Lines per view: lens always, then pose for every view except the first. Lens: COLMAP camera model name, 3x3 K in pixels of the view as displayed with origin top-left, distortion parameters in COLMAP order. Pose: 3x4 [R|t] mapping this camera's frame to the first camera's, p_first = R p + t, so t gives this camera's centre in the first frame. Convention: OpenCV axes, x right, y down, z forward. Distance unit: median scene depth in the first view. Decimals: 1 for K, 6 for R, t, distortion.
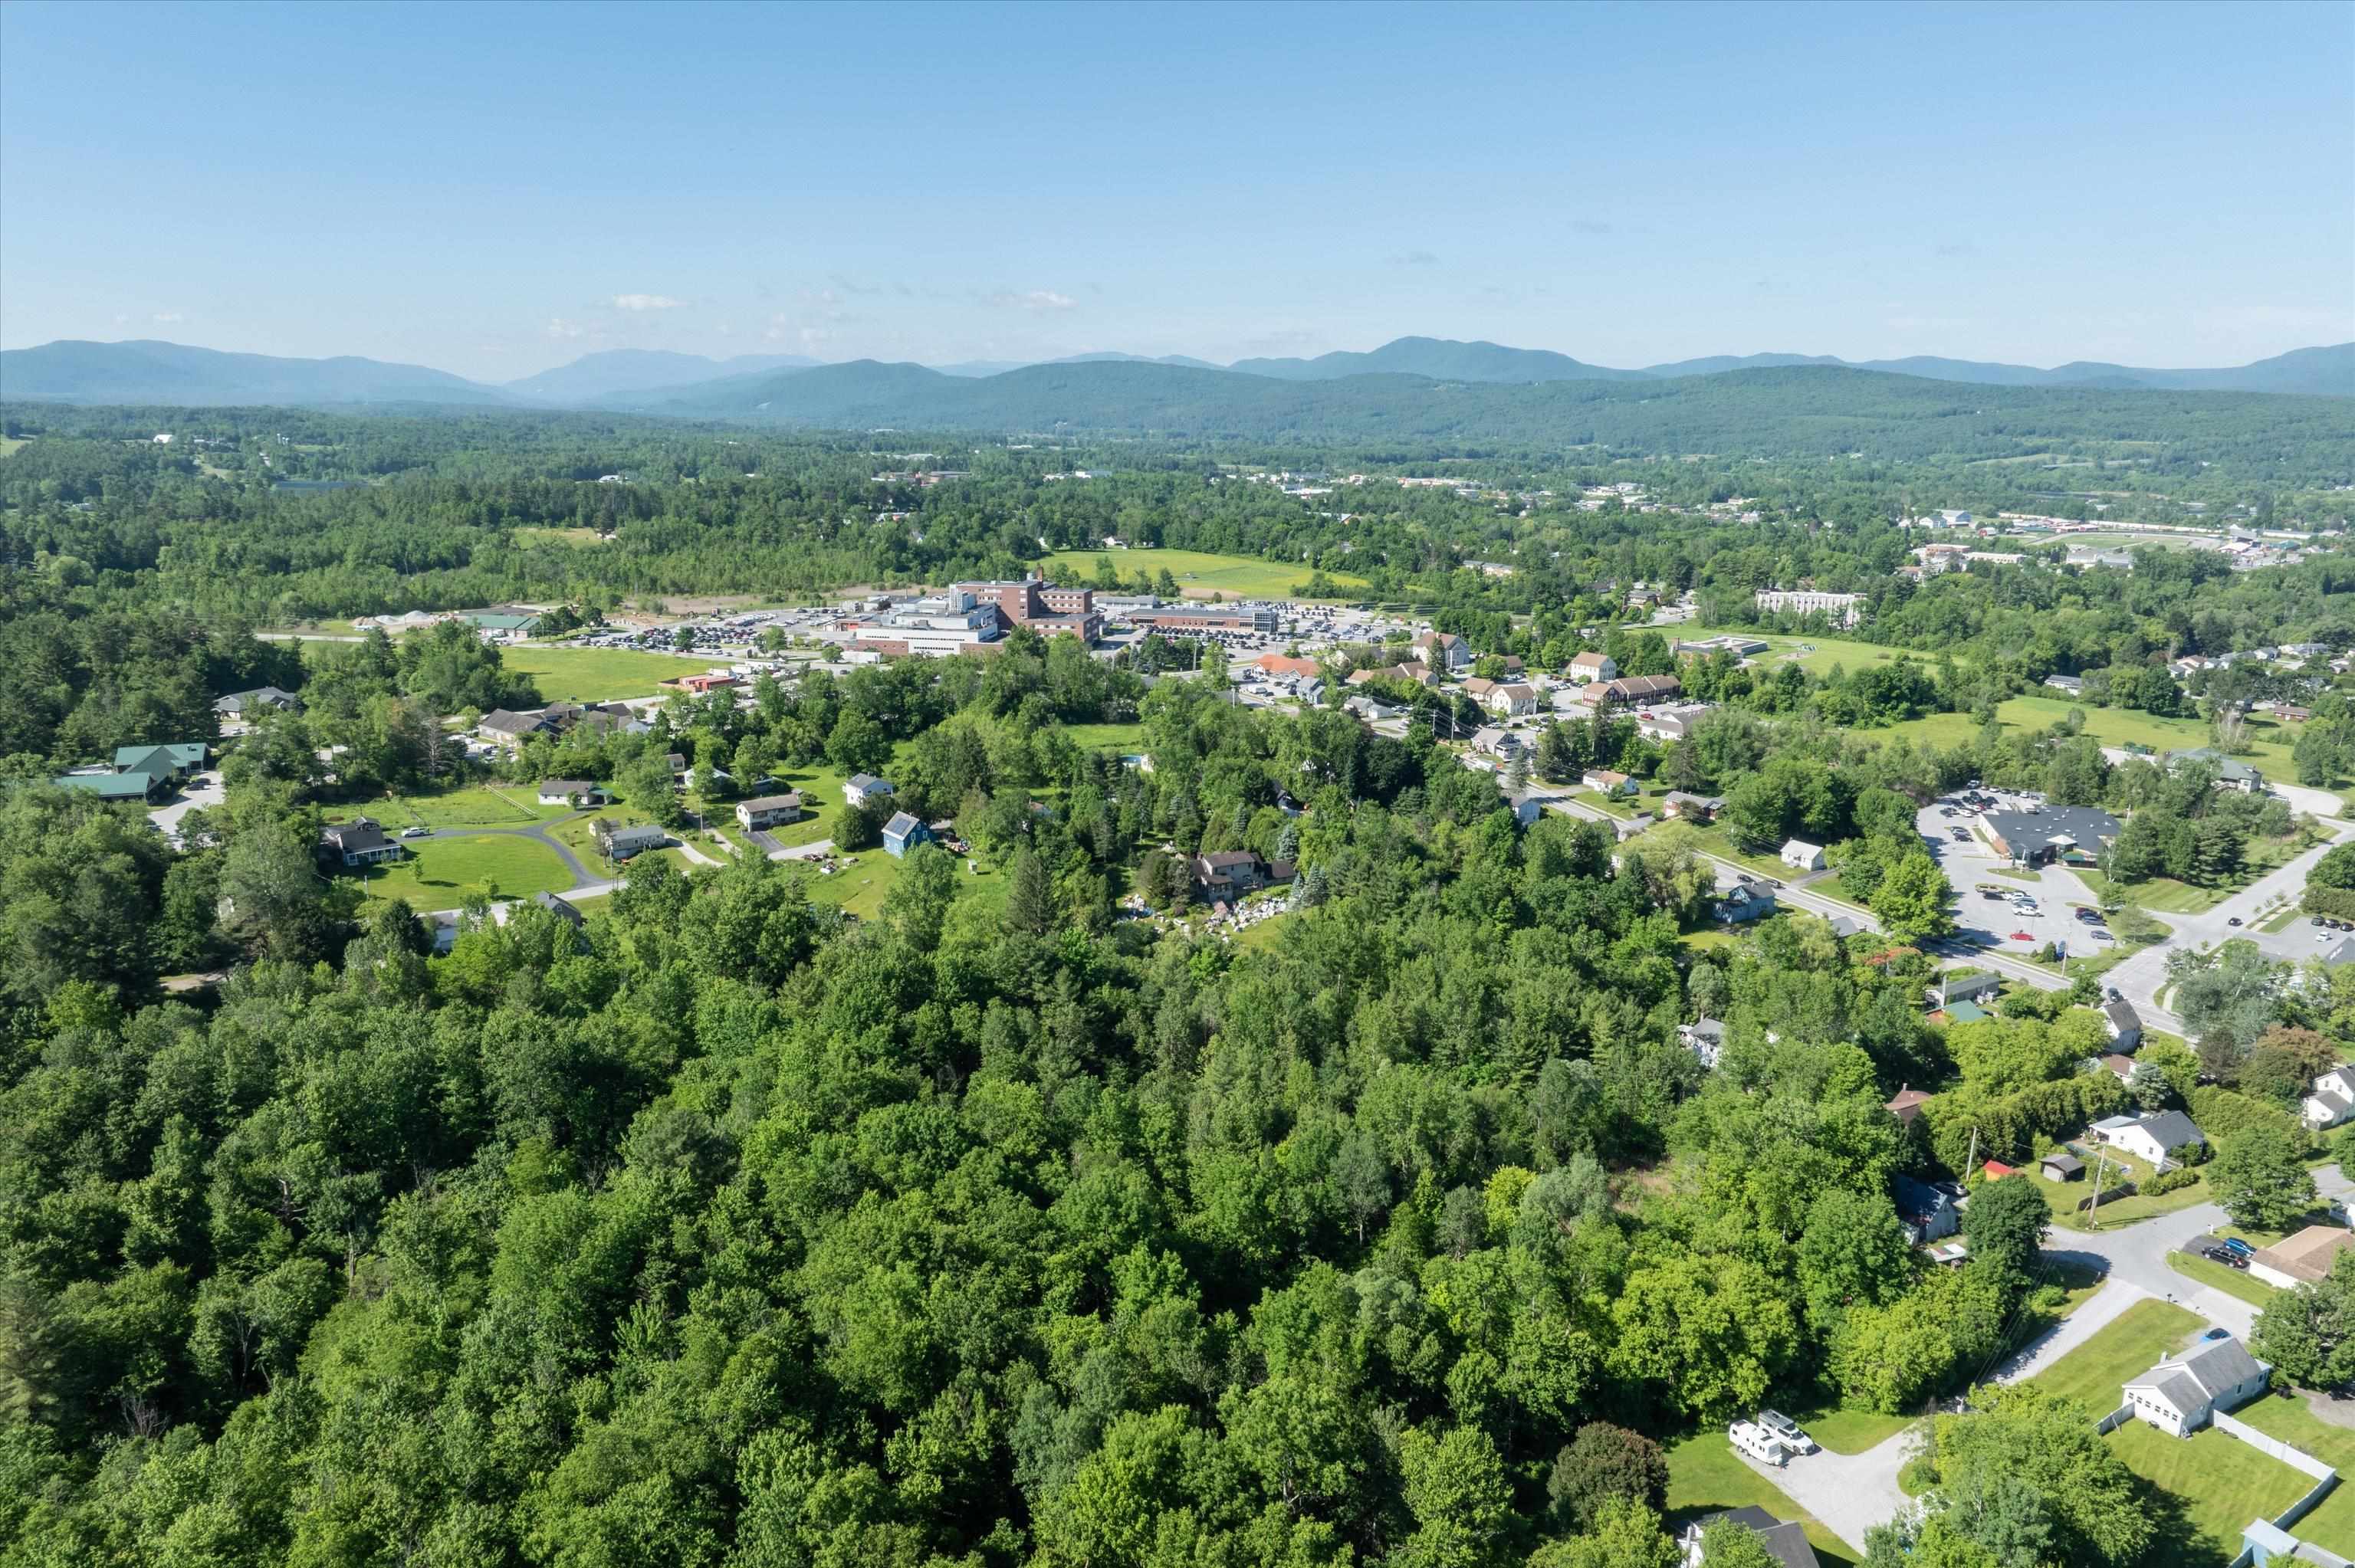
lens RADIAL K [[1684.7, 0, 1173.5], [0, 1684.7, 788.7], [0, 0, 1]] dist [-0.032506, -0.014653]
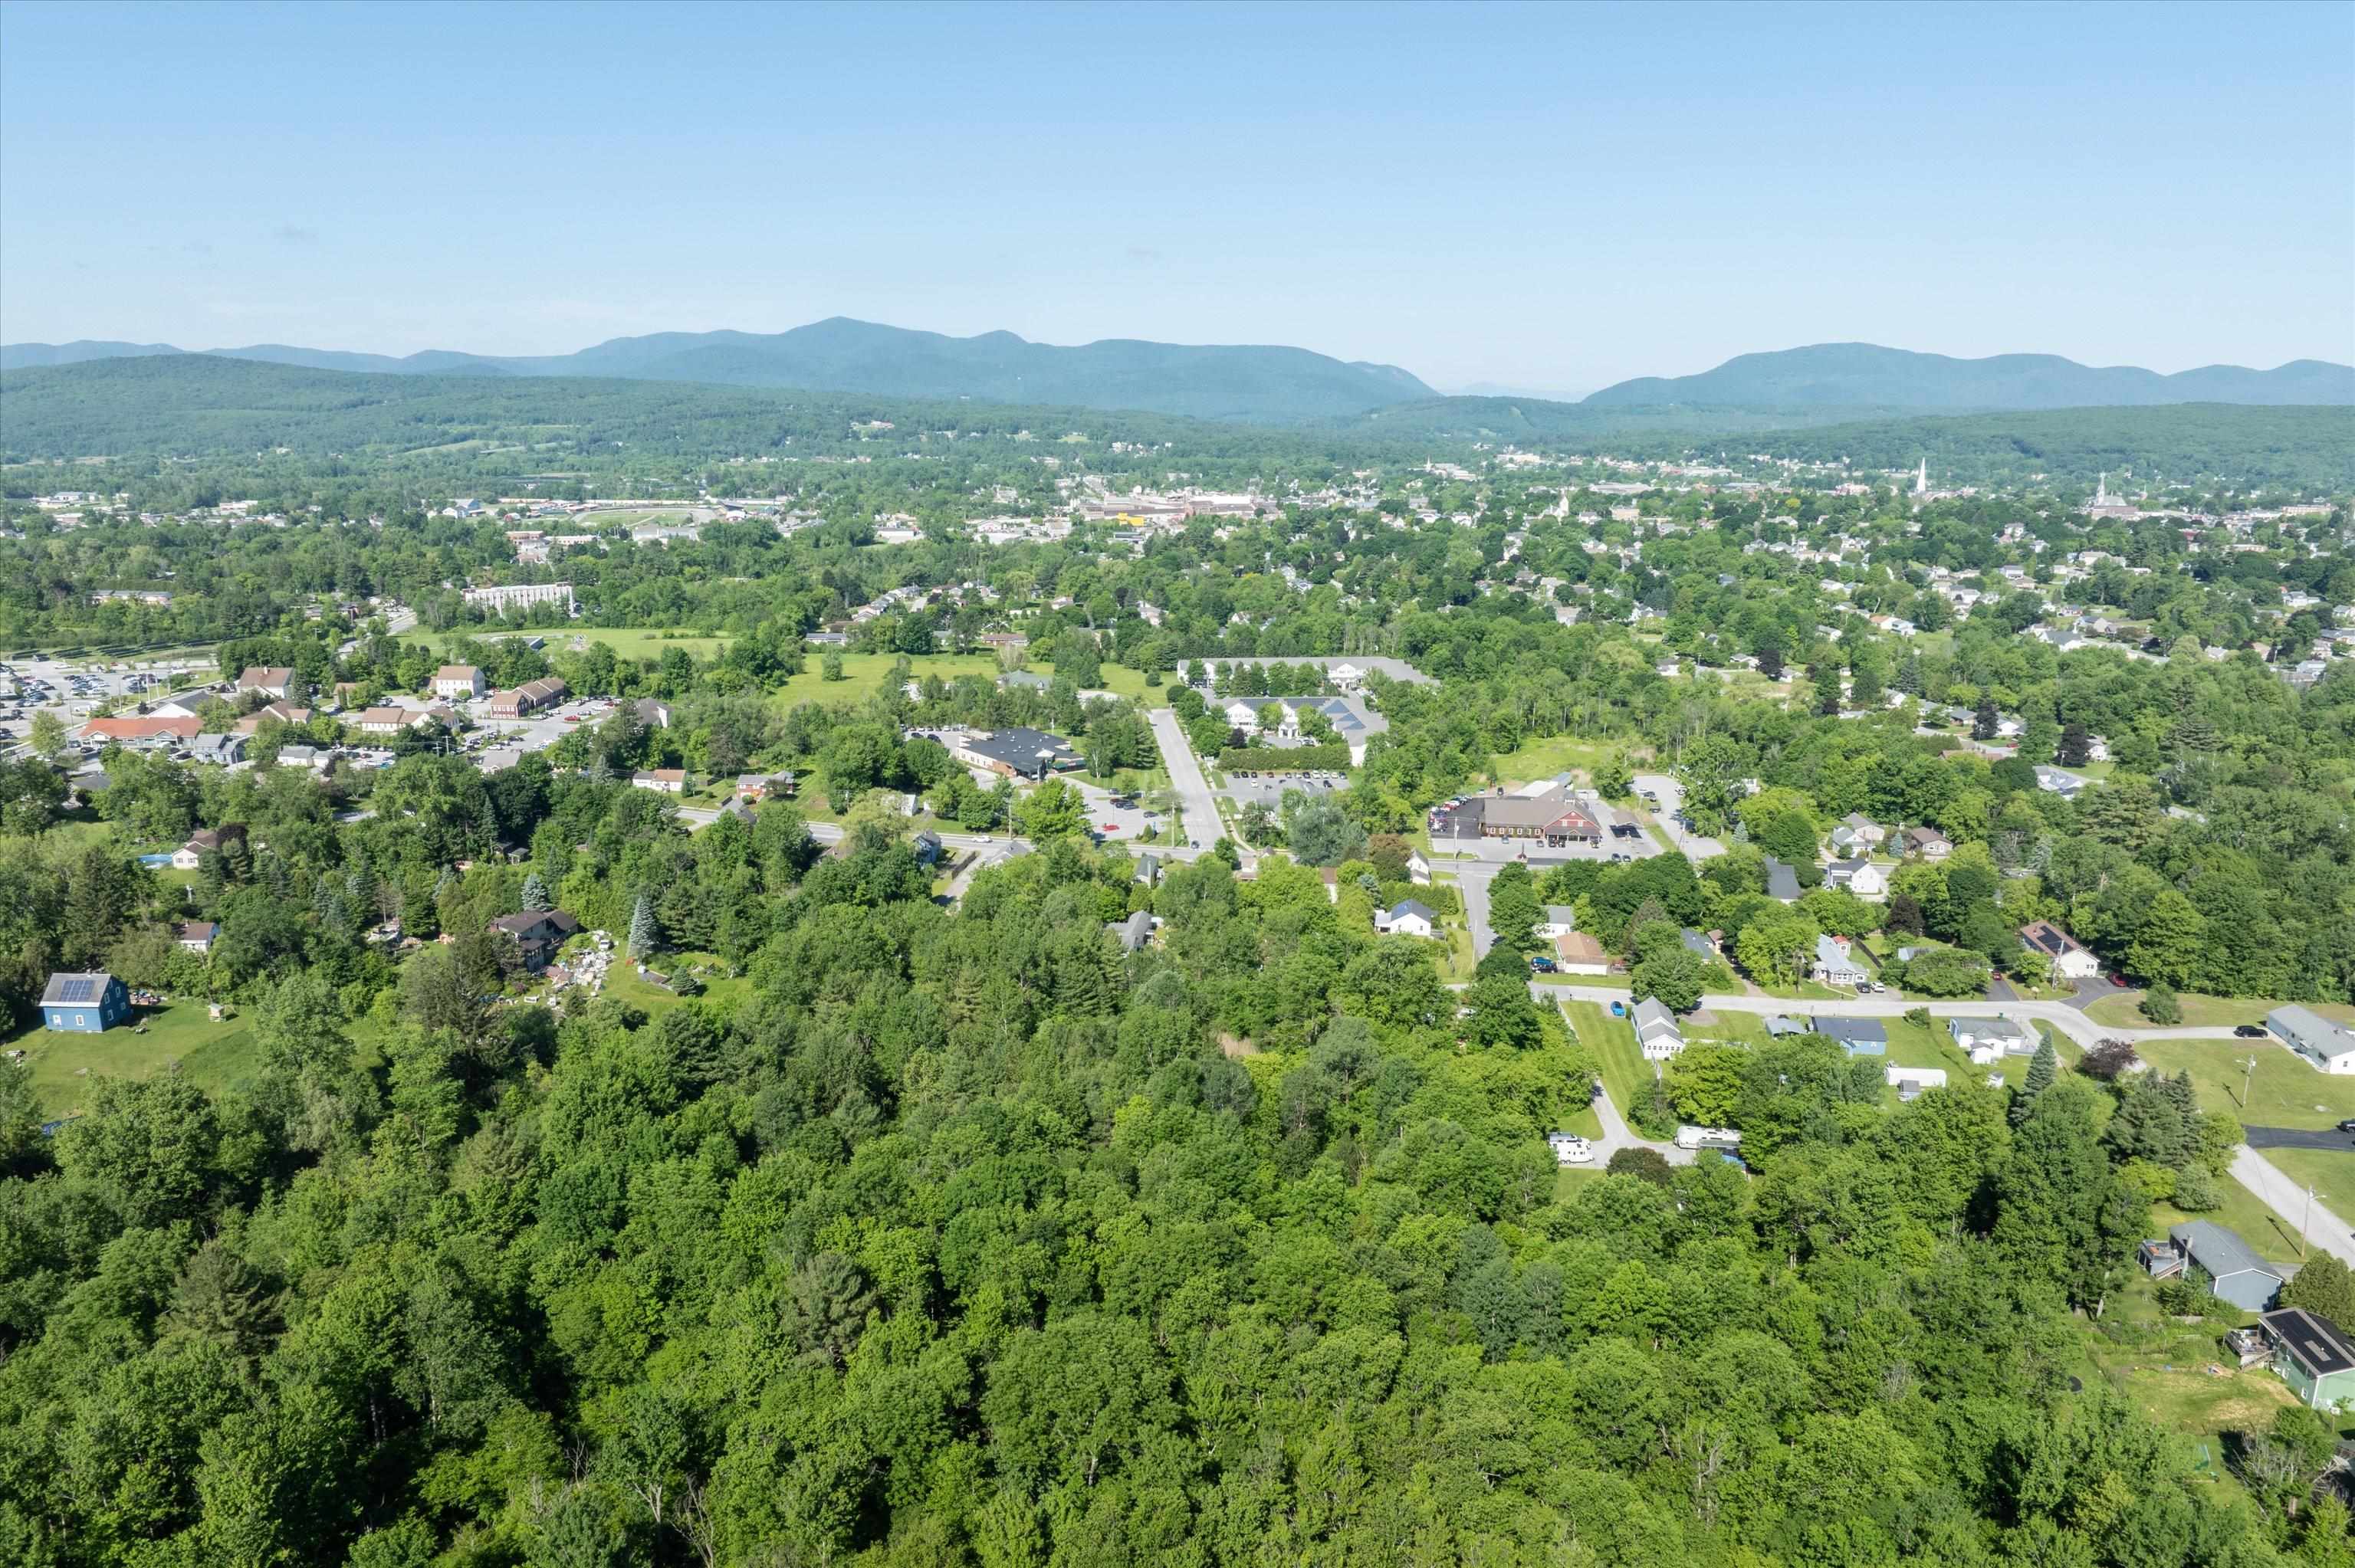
lens RADIAL K [[1684.7, 0, 1182.5], [0, 1684.7, 784.6], [0, 0, 1]] dist [-0.032506, -0.014653]
pose [[0.605955, -0.181904, 0.774422, -0.320927], [0.178299, 0.979794, 0.090632, -0.035702], [-0.775260, 0.083160, 0.626144, 0.122592]]
